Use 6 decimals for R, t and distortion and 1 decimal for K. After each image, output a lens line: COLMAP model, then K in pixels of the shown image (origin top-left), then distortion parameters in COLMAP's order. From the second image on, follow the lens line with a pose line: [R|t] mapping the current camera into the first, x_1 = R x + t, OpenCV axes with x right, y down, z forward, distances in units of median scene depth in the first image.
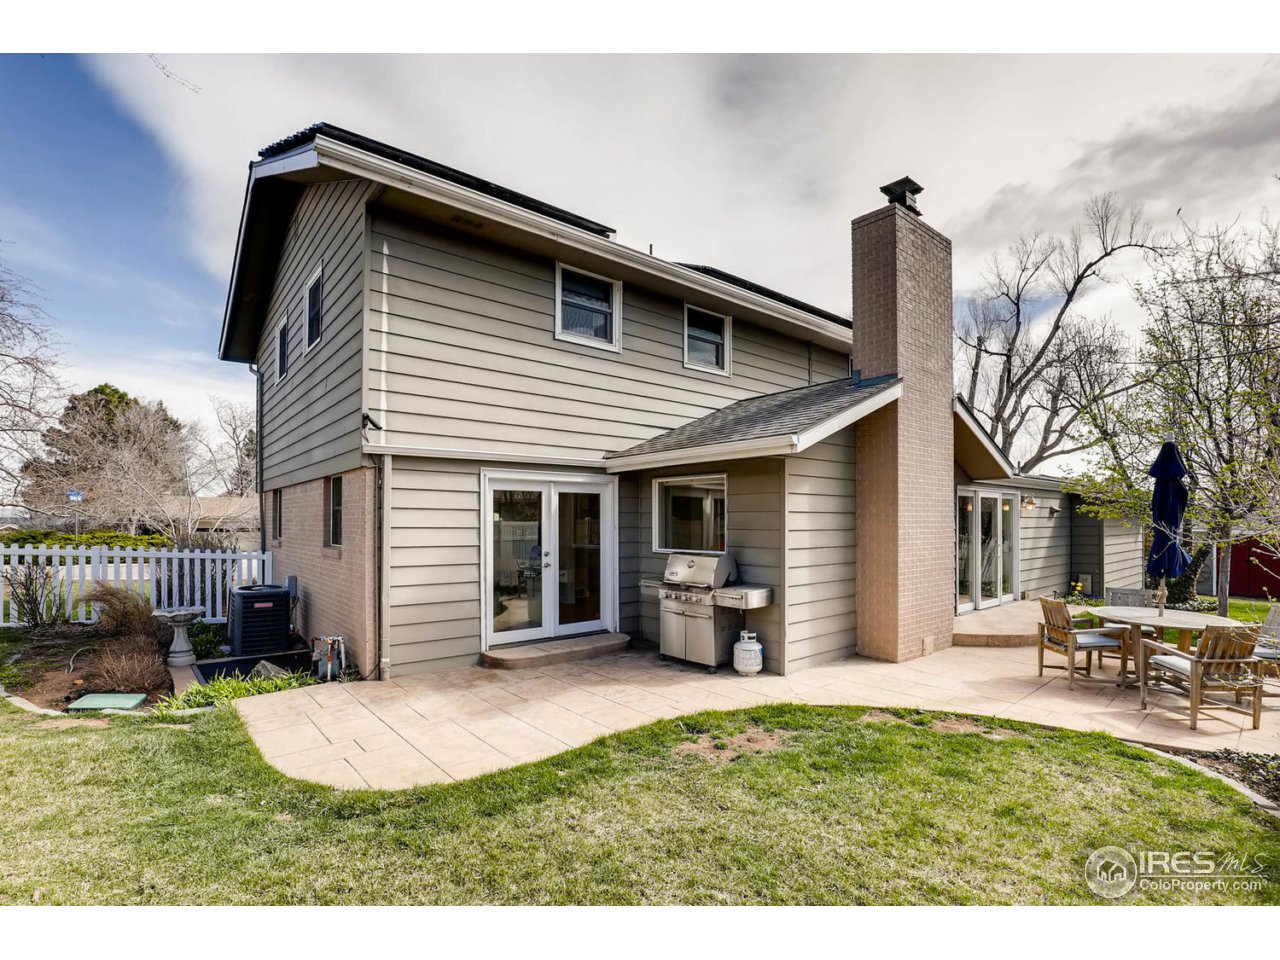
lens RADIAL K [[611.8, 0, 627.1], [0, 611.8, 512.3], [0, 0, 1]] dist [-0.036159, 0.001121]
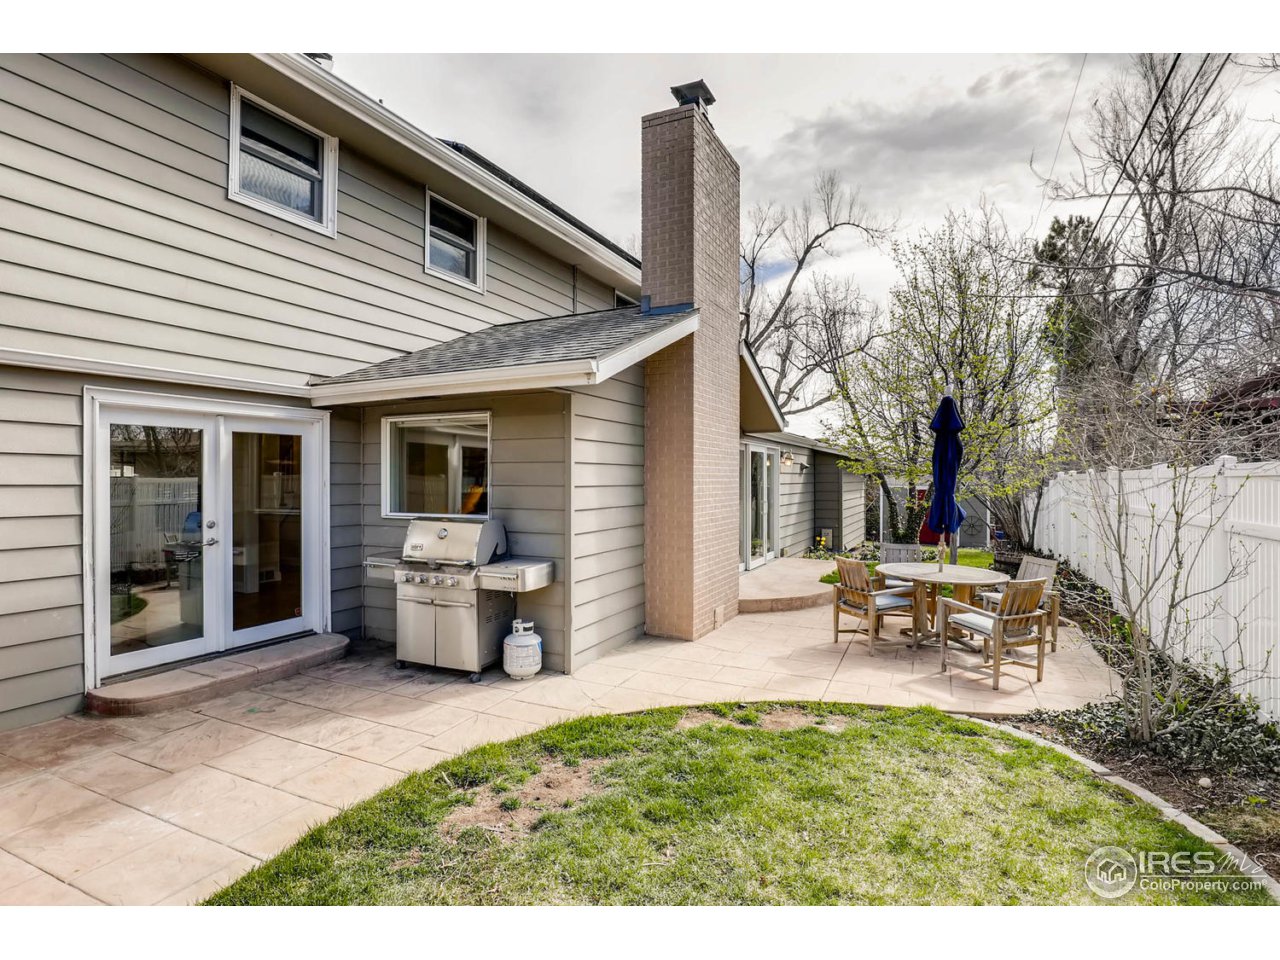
lens RADIAL K [[655.1, 0, 641.4], [0, 655.1, 476.2], [0, 0, 1]] dist [-0.023187, -0.000398]
pose [[0.900338, 0.002539, 0.435185, -0.020572], [-0.007228, 0.999932, 0.009121, 0.007280], [-0.435132, -0.011358, 0.900295, 0.190663]]
